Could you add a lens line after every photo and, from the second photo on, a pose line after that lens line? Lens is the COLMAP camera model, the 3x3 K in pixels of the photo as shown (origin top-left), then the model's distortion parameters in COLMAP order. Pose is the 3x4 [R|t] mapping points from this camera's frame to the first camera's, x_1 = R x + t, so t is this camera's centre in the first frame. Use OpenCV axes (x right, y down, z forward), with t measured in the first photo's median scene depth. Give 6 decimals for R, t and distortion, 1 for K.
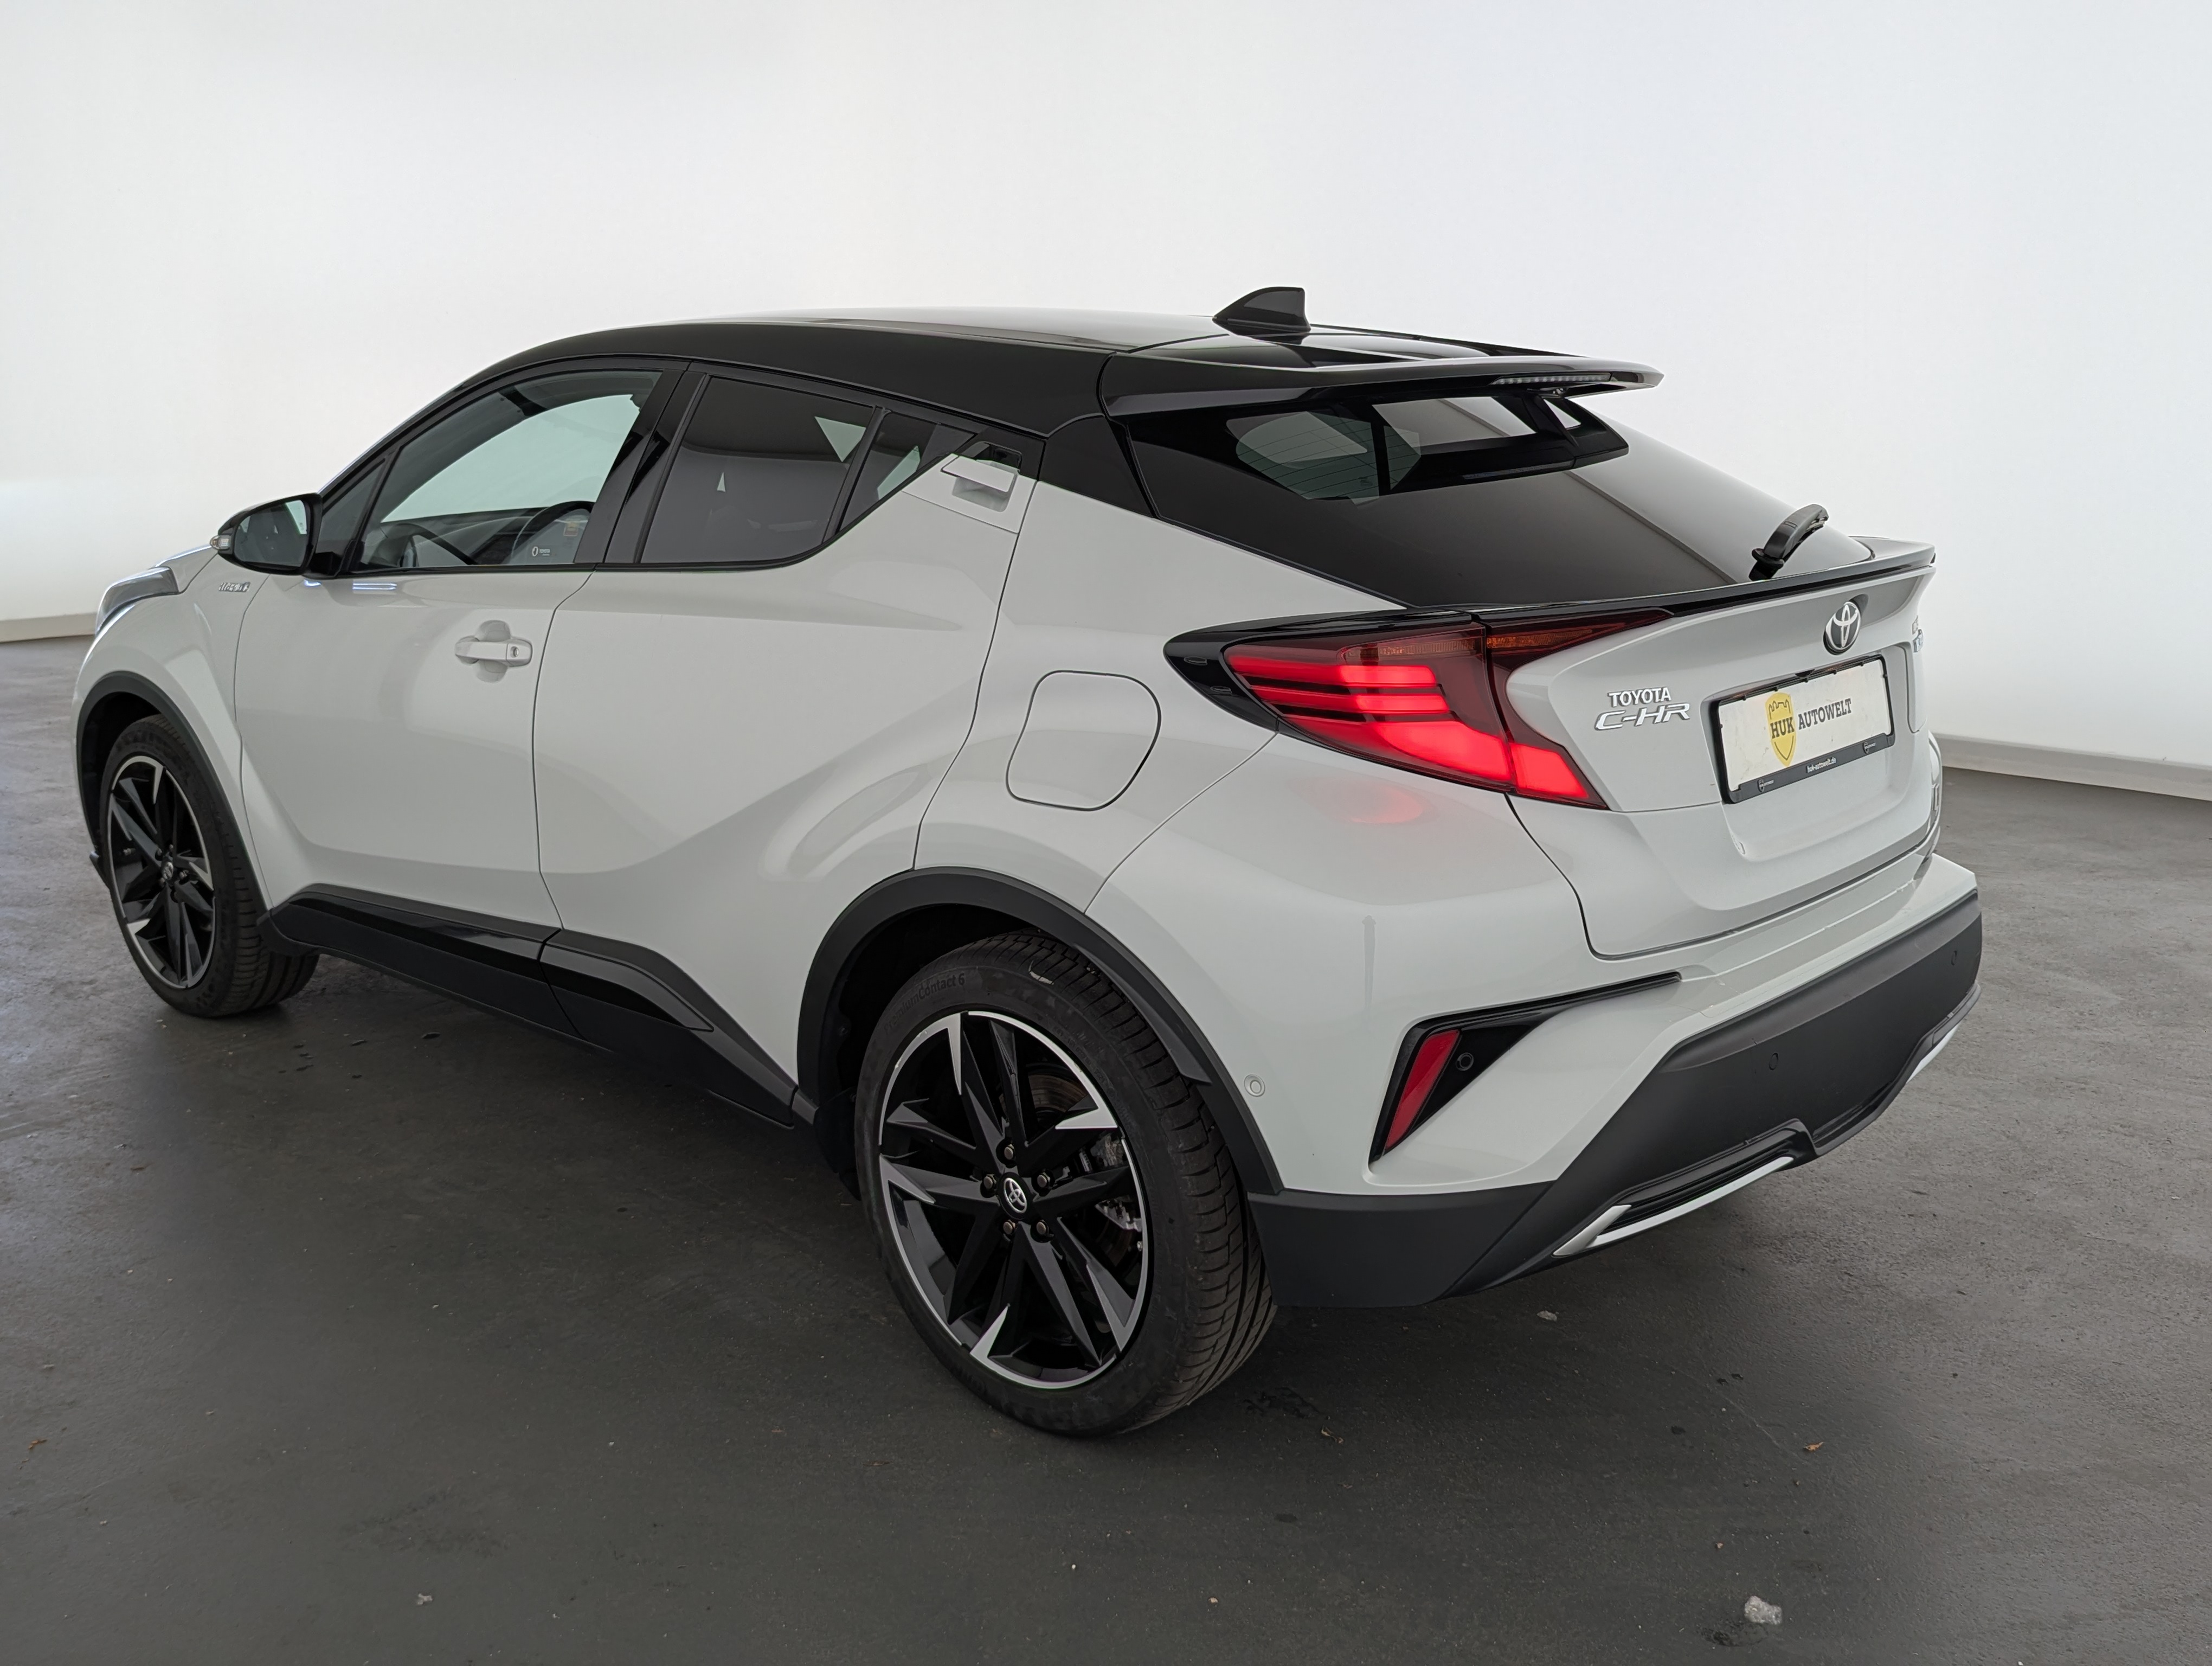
lens RADIAL K [[2074.5, 0, 1124.4], [0, 2074.5, 829.7], [0, 0, 1]] dist [0.006889, 0.000000]
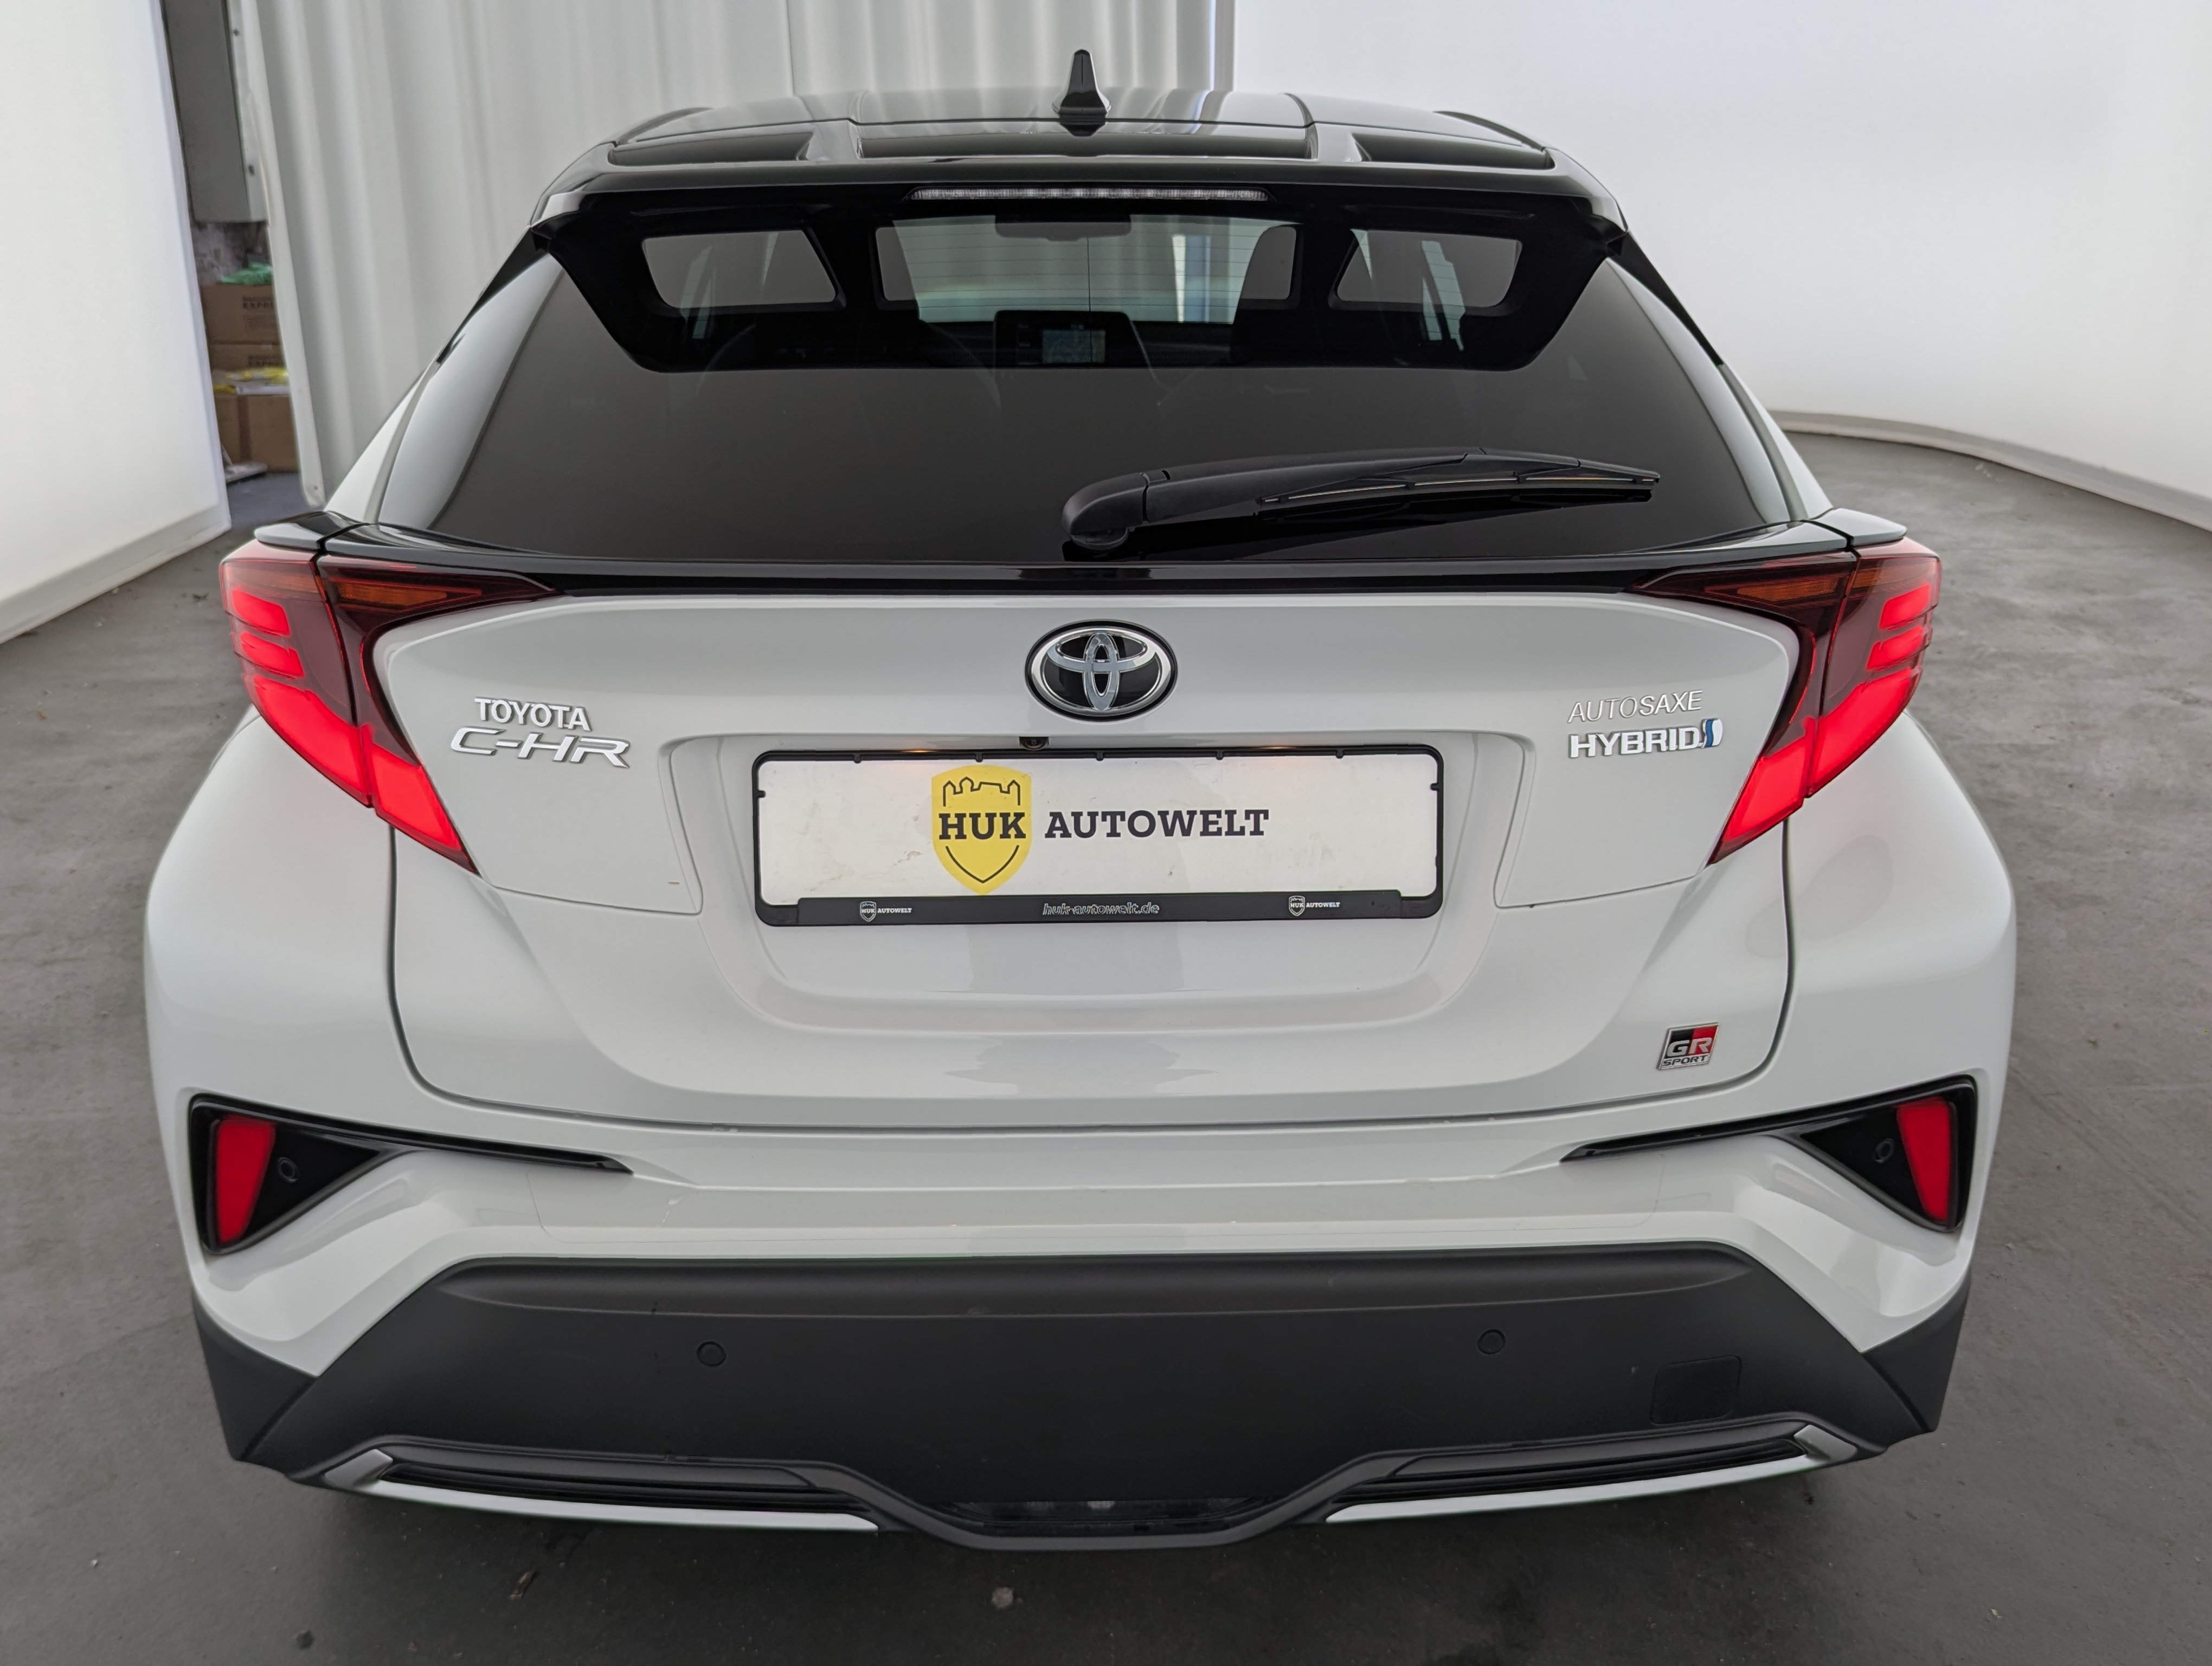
lens RADIAL K [[2074.5, 0, 1103.6], [0, 2074.5, 846.0], [0, 0, 1]] dist [0.006889, 0.000000]
pose [[0.697743, 0.236934, -0.676031, 0.719780], [-0.170894, 0.971525, 0.164115, -0.141670], [0.695665, 0.001019, 0.718365, 0.605056]]
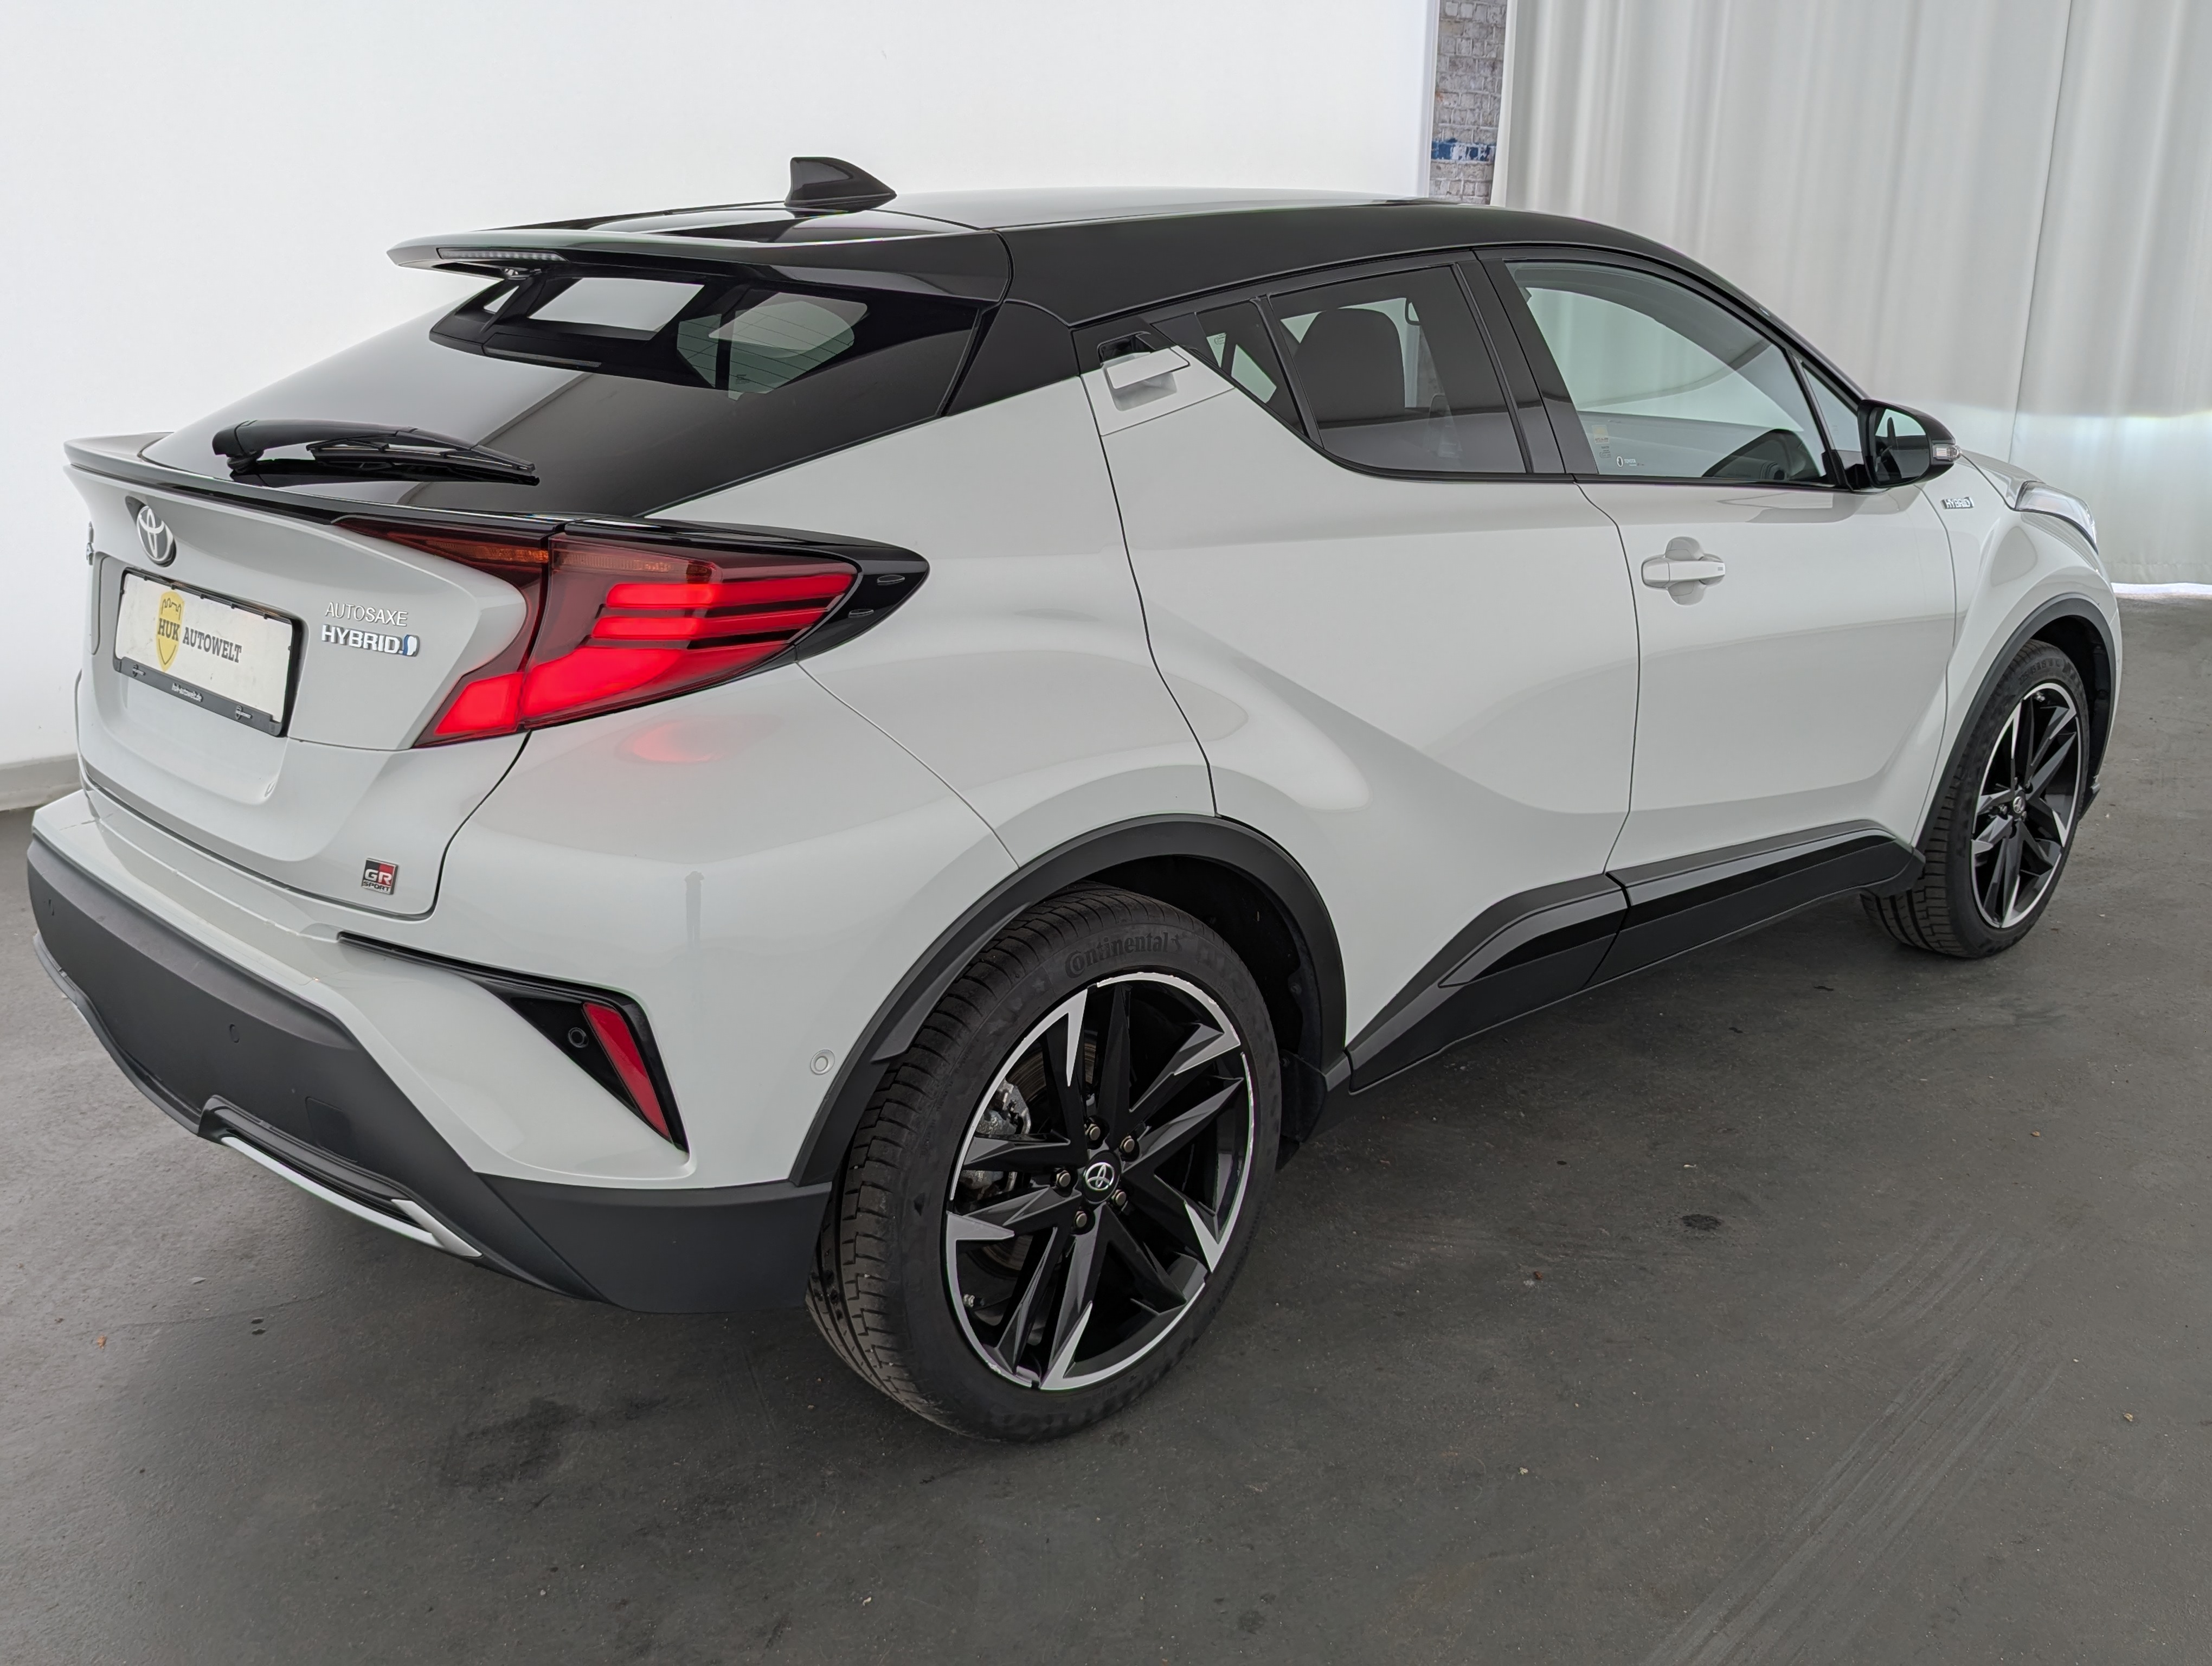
lens RADIAL K [[2074.5, 0, 1112.7], [0, 2074.5, 823.2], [0, 0, 1]] dist [0.006889, 0.000000]
pose [[-0.043825, 0.276417, -0.960038, 1.187696], [-0.248438, 0.927759, 0.278464, -0.324570], [0.967656, 0.250713, 0.028013, 1.382036]]
